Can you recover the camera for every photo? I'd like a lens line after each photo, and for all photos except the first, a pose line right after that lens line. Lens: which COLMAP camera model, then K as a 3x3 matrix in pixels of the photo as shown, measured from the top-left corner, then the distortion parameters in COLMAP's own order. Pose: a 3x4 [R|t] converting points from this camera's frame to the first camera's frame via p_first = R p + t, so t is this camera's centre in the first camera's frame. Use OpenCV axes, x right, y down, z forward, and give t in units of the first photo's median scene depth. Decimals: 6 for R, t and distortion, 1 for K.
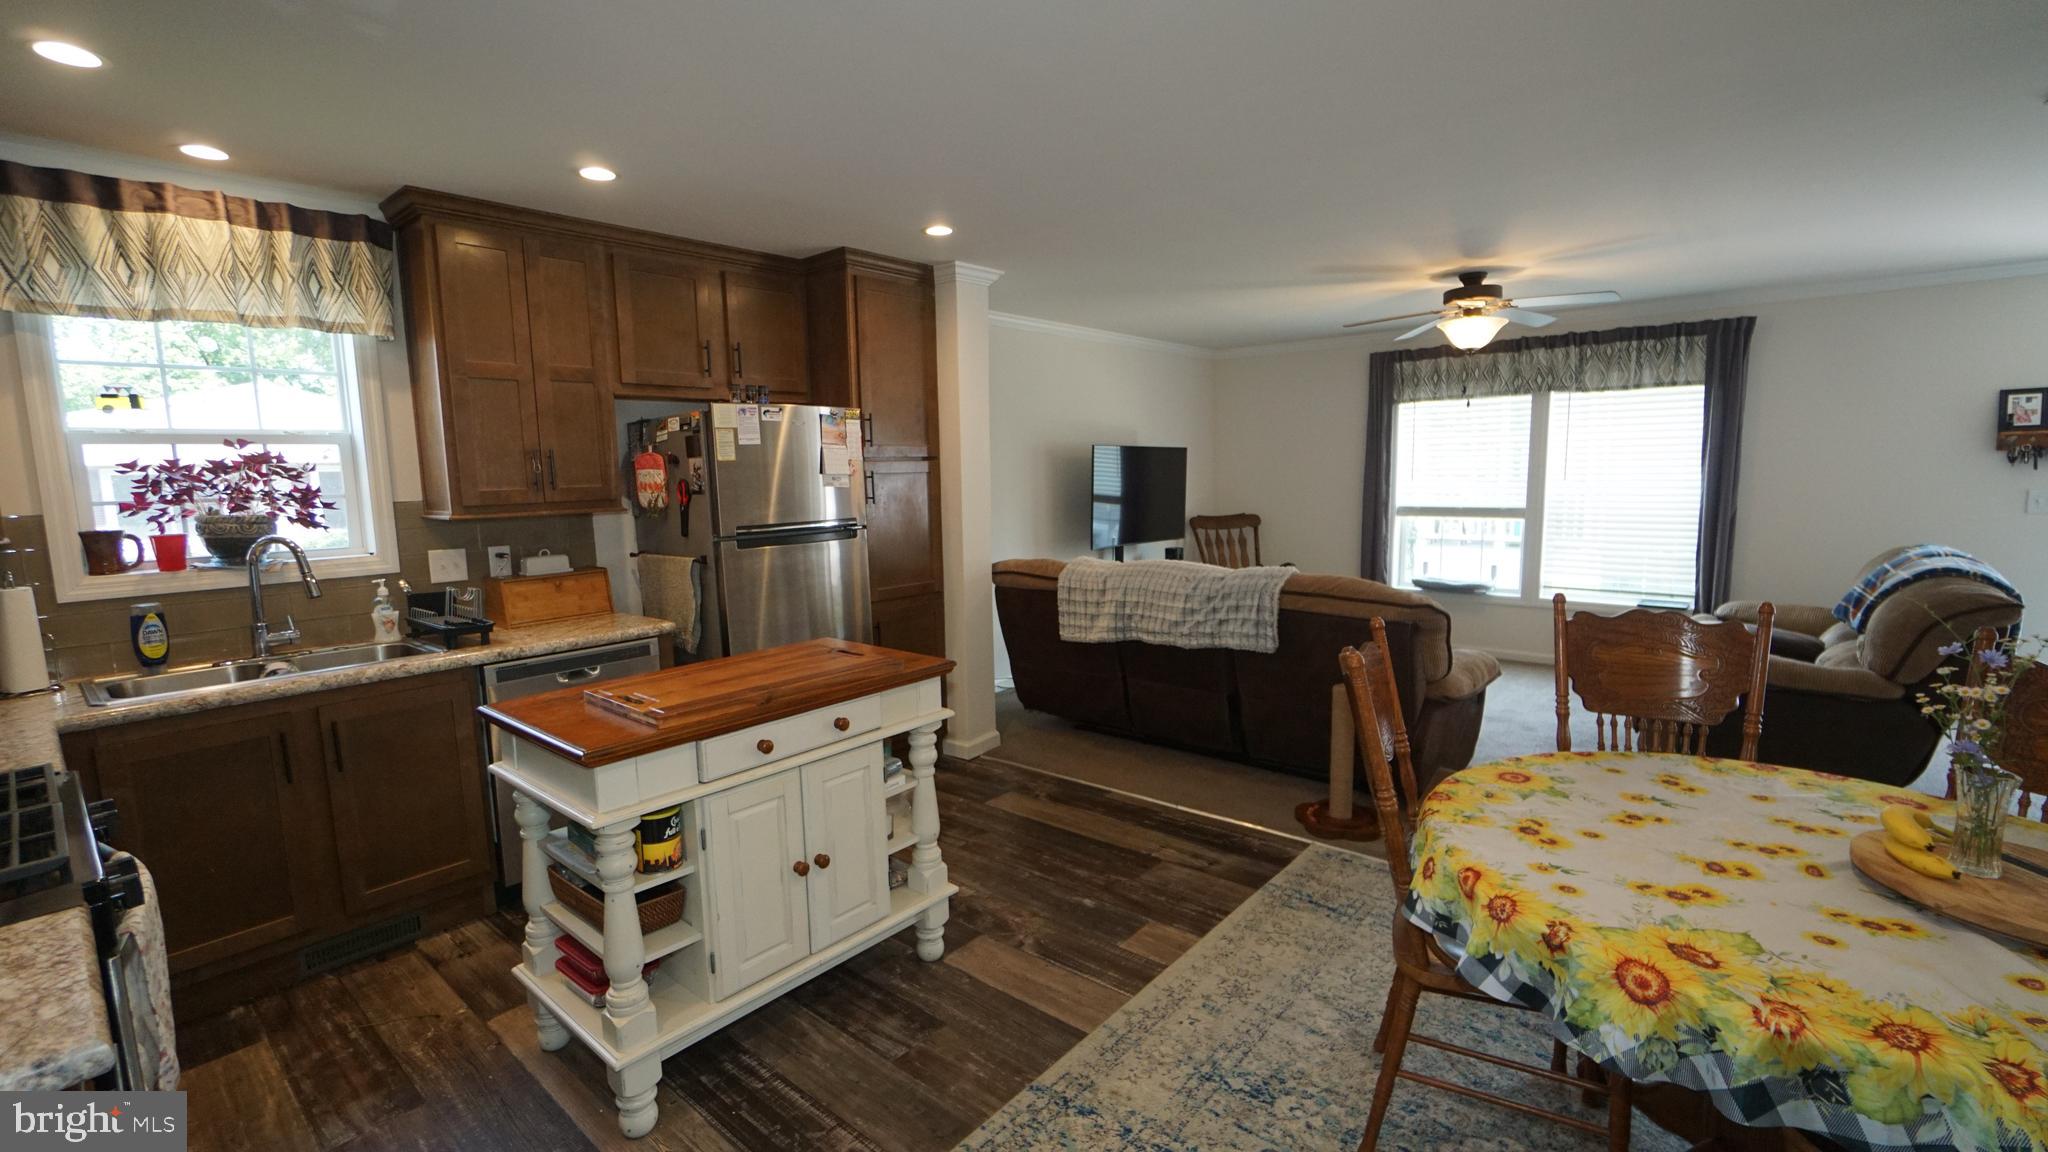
lens RADIAL K [[886.1, 0, 1006.2], [0, 886.1, 576.2], [0, 0, 1]] dist [-0.008194, 0.006087]
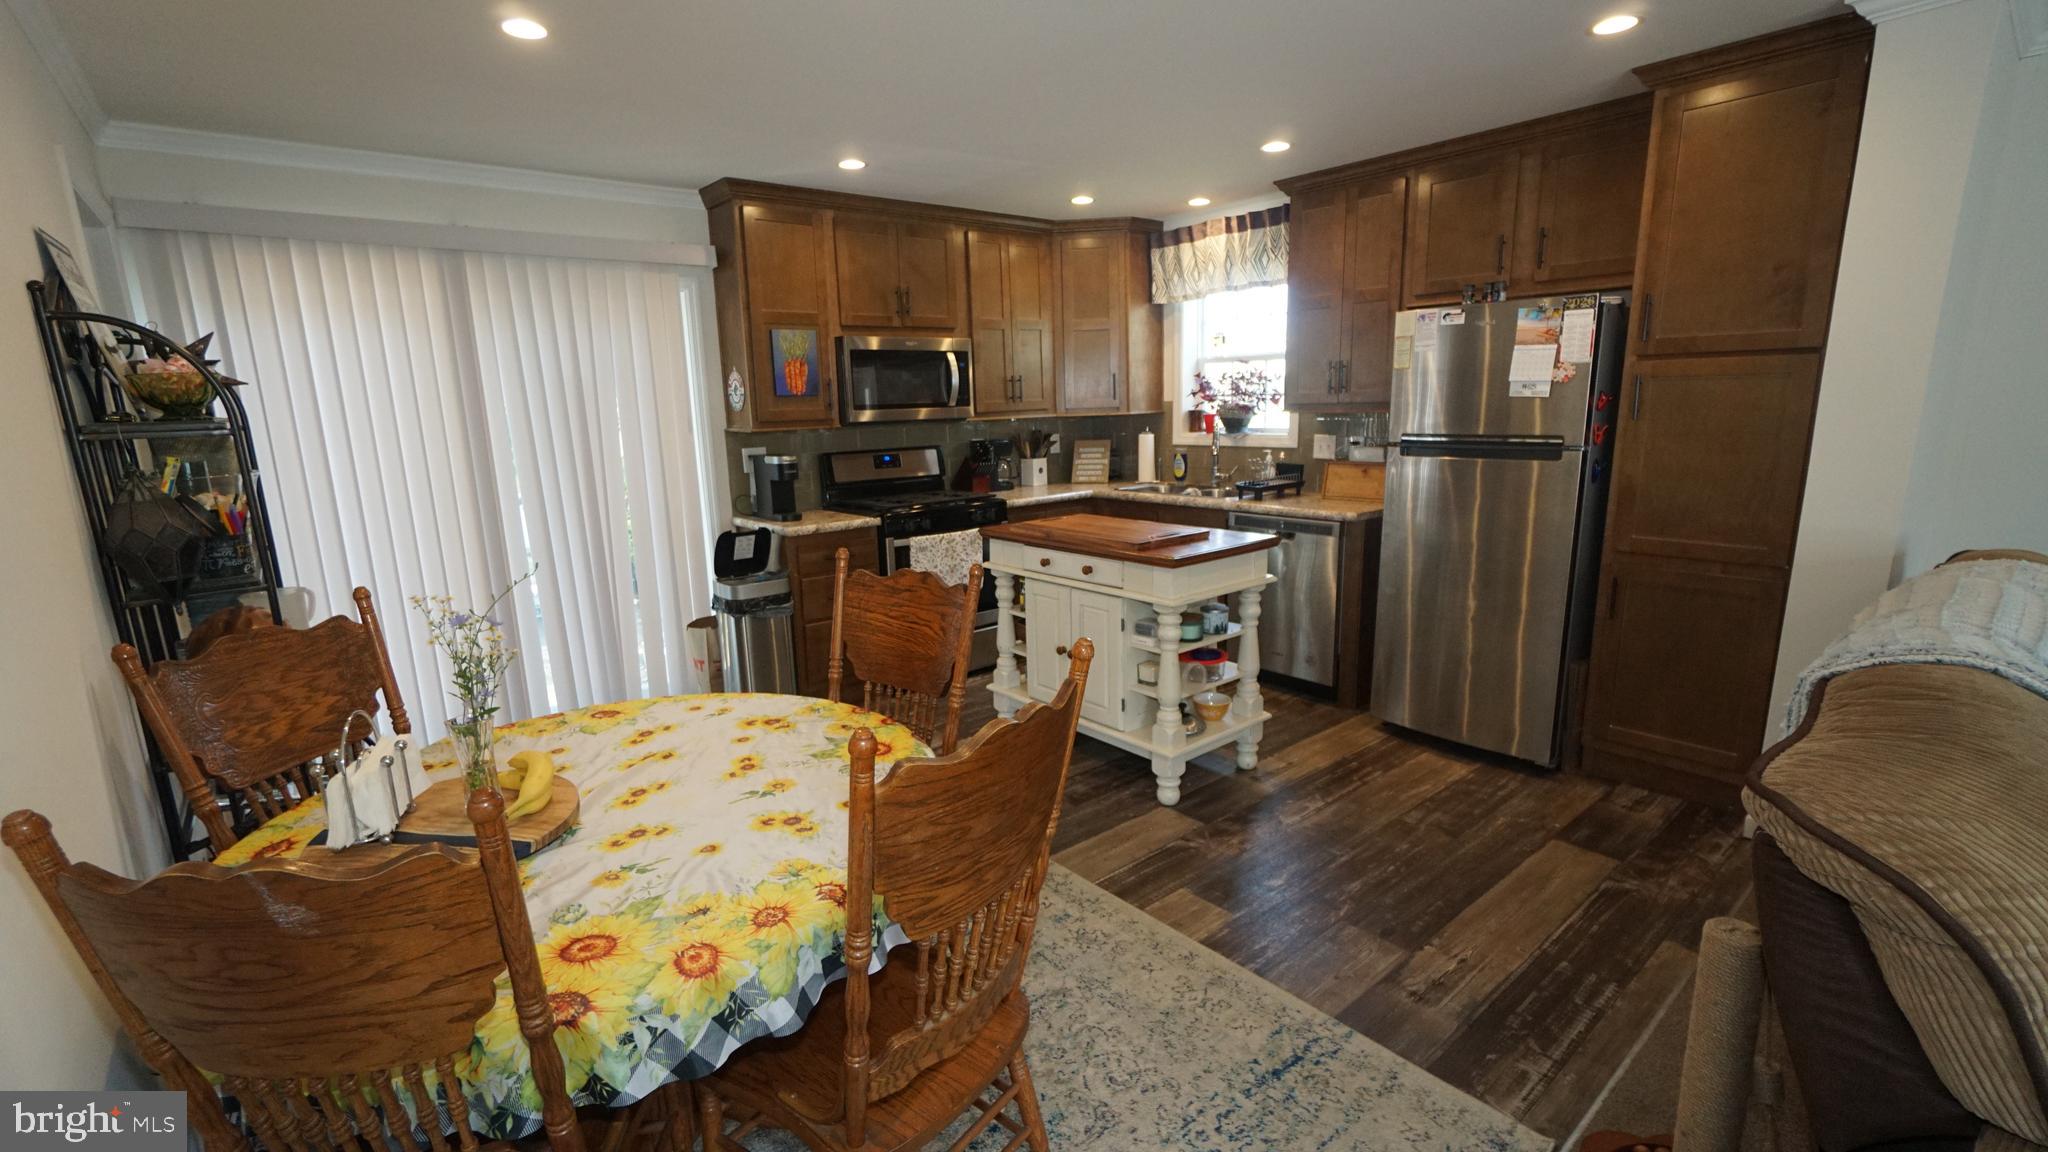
lens RADIAL K [[880.9, 0, 995.0], [0, 880.9, 578.7], [0, 0, 1]] dist [-0.002447, 0.000068]
pose [[-0.177076, 0.226717, -0.957728, 0.719294], [-0.087047, 0.965685, 0.244695, -0.091708], [0.980340, 0.126697, -0.151265, 0.641981]]
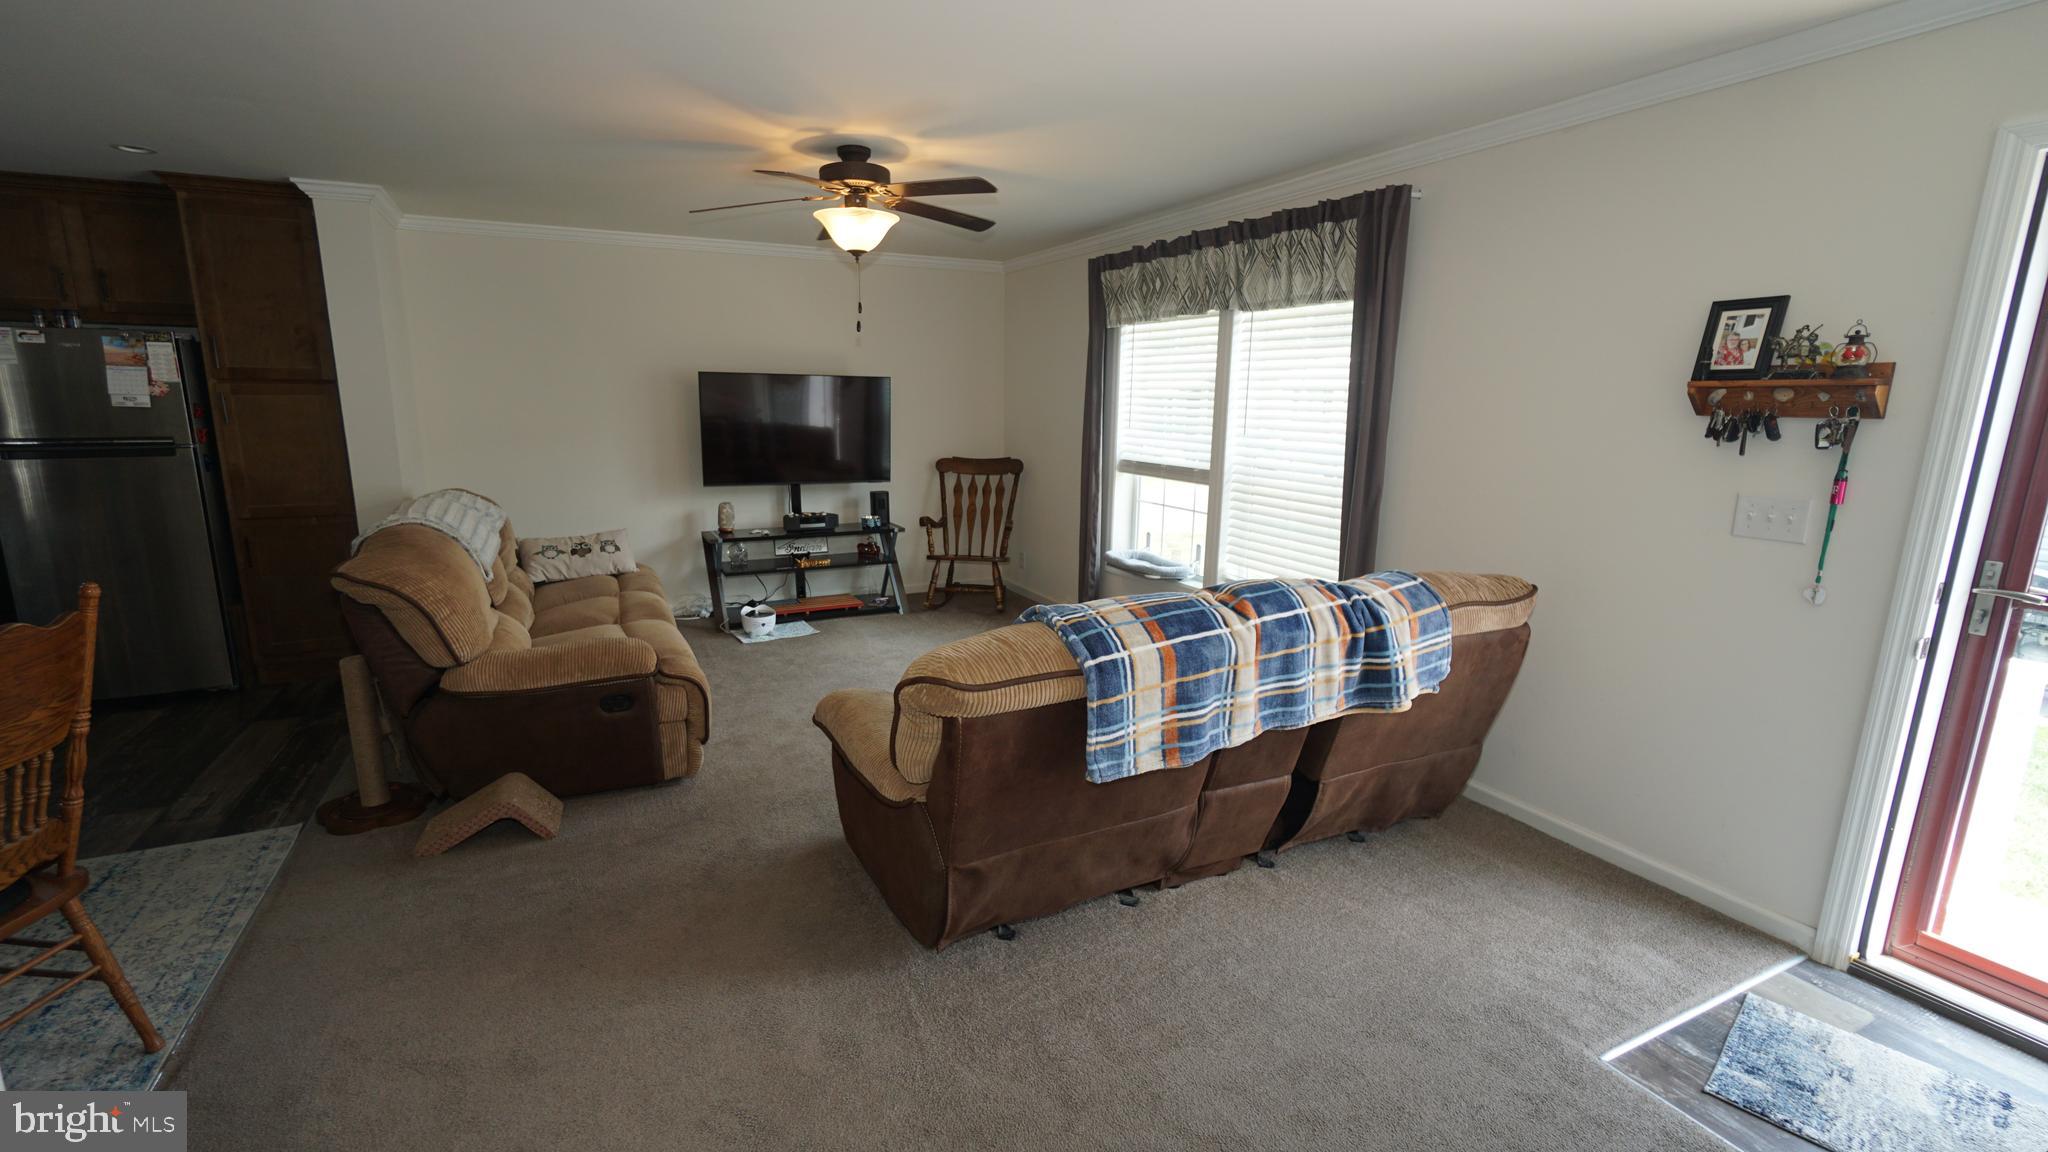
lens RADIAL K [[881.4, 0, 1010.0], [0, 881.4, 572.7], [0, 0, 1]] dist [-0.001858, 0.000150]
pose [[0.920386, 0.106262, -0.376295, 1.172484], [-0.075893, 0.992611, 0.094676, -0.080941], [0.383575, -0.058581, 0.921650, 0.412986]]
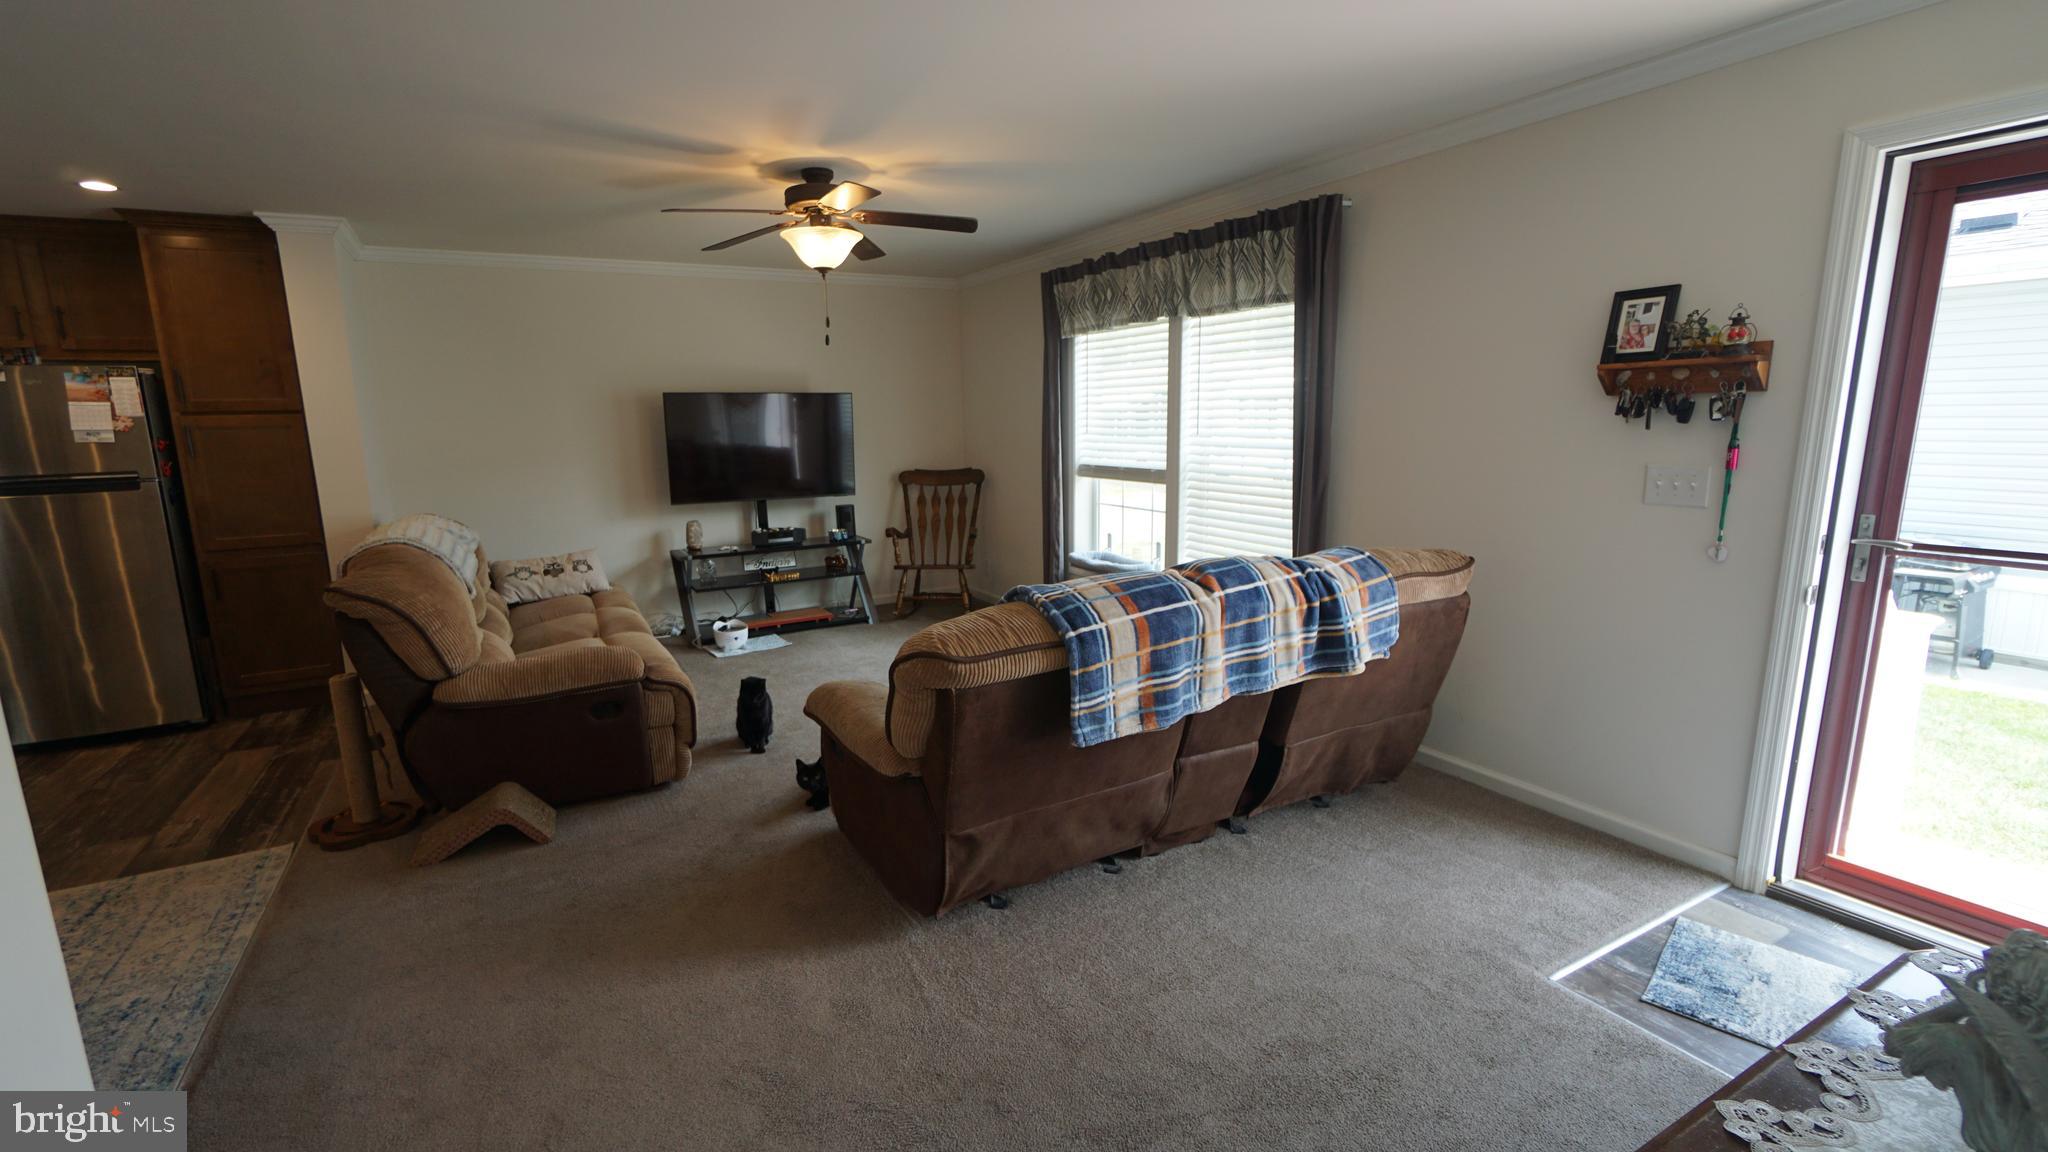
lens RADIAL K [[882.6, 0, 1005.5], [0, 882.6, 572.9], [0, 0, 1]] dist [-0.005176, 0.000427]
pose [[0.939334, 0.061417, -0.337460, 1.174071], [-0.039715, 0.996696, 0.070849, -0.060524], [0.340696, -0.053148, 0.938670, 0.369168]]
